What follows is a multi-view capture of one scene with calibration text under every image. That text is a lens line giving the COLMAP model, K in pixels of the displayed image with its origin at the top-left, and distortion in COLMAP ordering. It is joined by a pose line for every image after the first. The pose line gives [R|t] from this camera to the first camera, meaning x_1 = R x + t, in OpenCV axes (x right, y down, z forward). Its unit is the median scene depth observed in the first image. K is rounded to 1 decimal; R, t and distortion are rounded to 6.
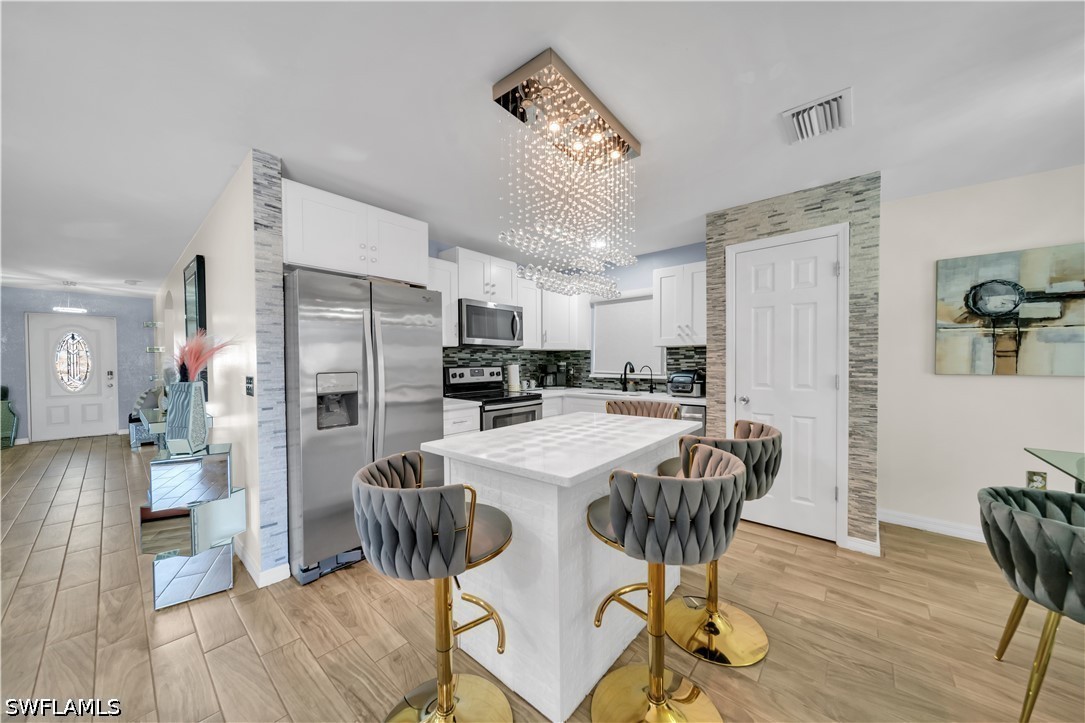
lens RADIAL K [[374.7, 0, 541.7], [0, 374.7, 364.0], [0, 0, 1]] dist [-0.001029, -0.001019]
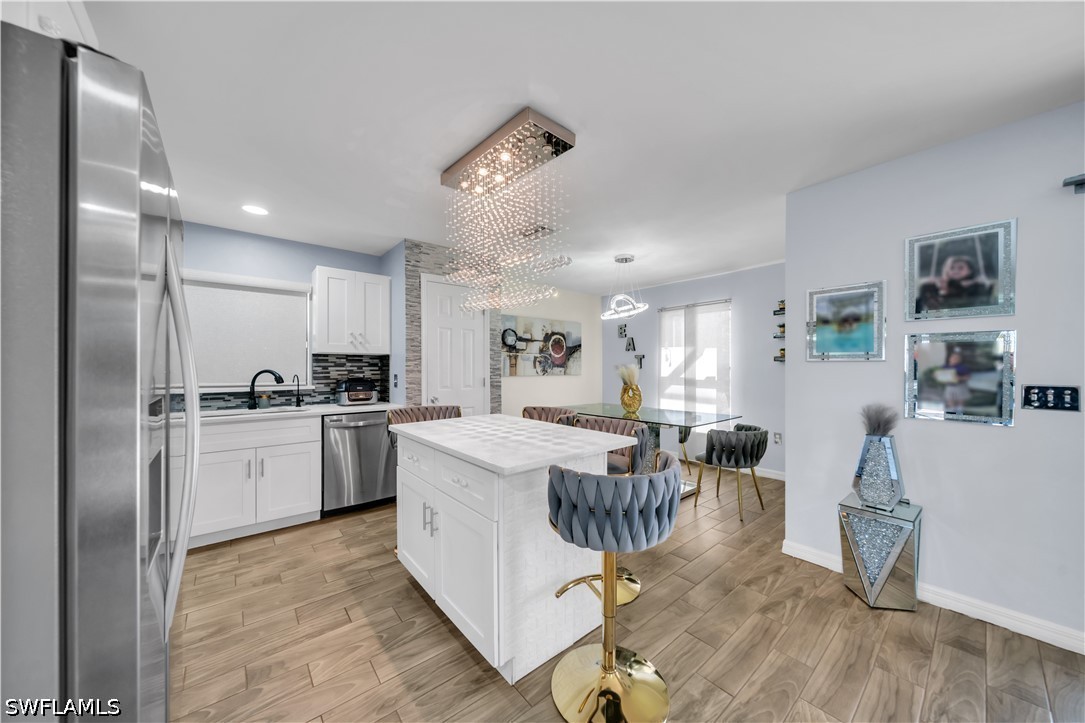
lens RADIAL K [[374.7, 0, 538.3], [0, 374.7, 367.7], [0, 0, 1]] dist [-0.001029, -0.001019]
pose [[0.162536, 0.004803, 0.986691, -0.619367], [0.008738, 0.999942, -0.006307, -0.001065], [-0.986664, 0.009647, 0.162485, 0.439316]]
